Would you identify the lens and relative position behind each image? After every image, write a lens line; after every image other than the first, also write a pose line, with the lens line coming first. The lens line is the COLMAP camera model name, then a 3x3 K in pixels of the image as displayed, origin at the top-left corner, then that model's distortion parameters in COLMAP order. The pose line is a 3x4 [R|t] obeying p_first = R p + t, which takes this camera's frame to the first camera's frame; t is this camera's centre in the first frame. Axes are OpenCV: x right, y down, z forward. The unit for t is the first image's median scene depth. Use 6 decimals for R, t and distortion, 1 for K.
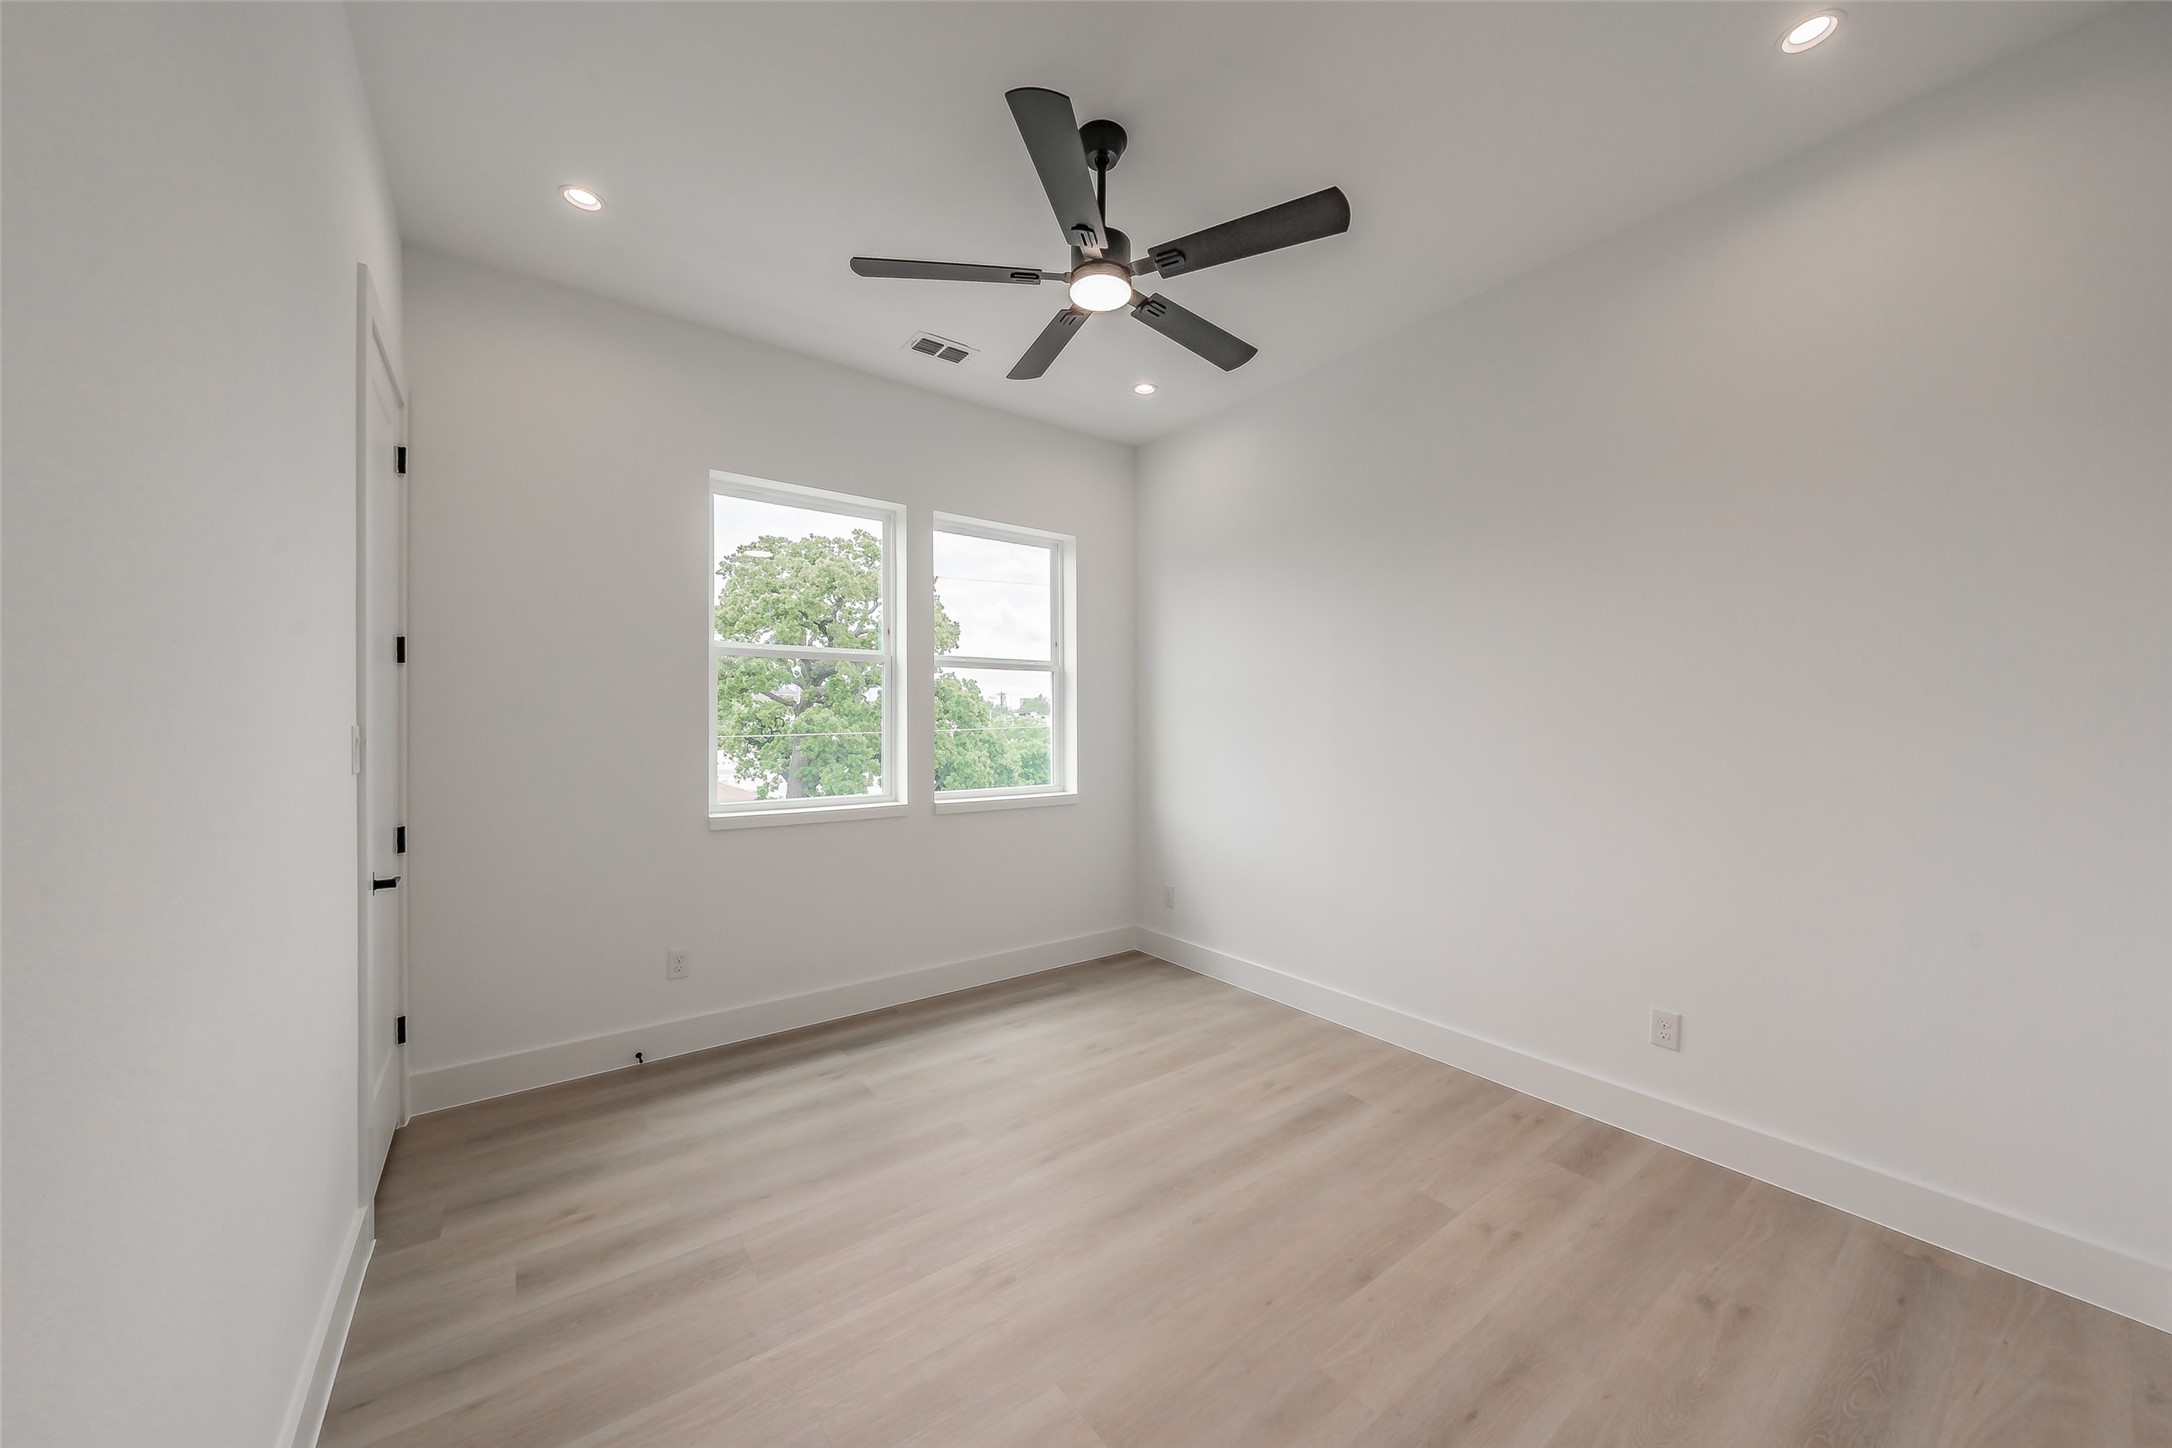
lens RADIAL K [[766.0, 0, 1086.0], [0, 766.0, 724.0], [0, 0, 1]] dist [0.000763, -0.000001]
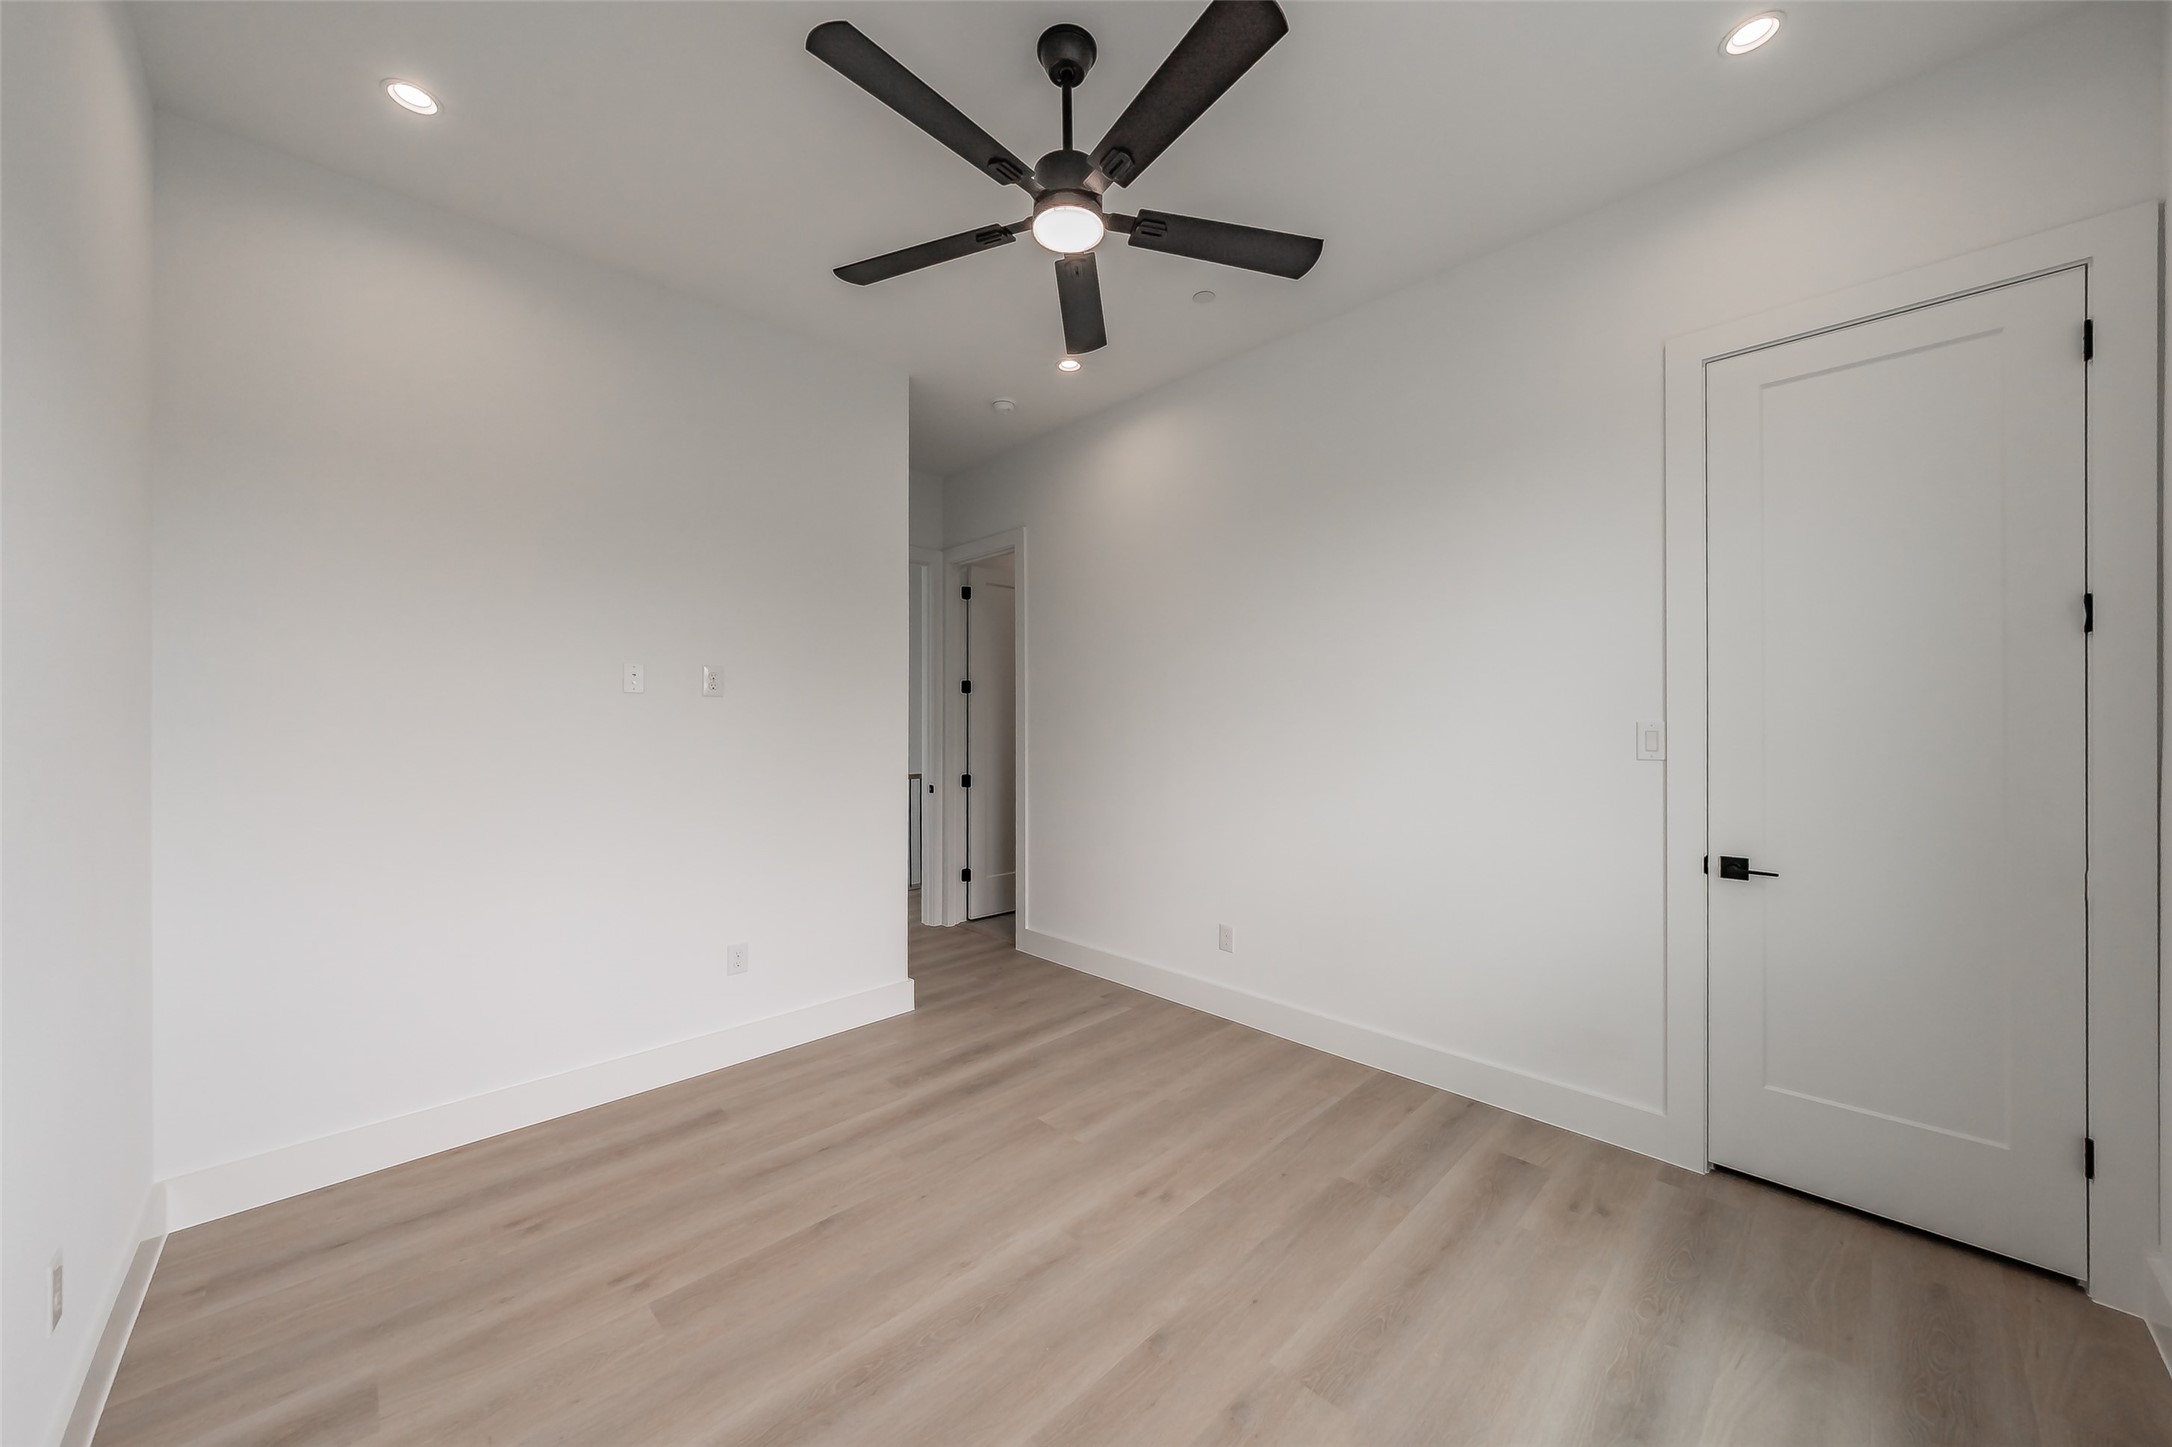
lens RADIAL K [[766.0, 0, 1086.0], [0, 766.0, 723.5], [0, 0, 1]] dist [0.000763, -0.000001]
pose [[-0.989310, 0.004199, -0.145766, 0.136722], [0.003445, 0.999979, 0.005426, -0.003469], [0.145786, 0.004866, -0.989304, 1.966045]]
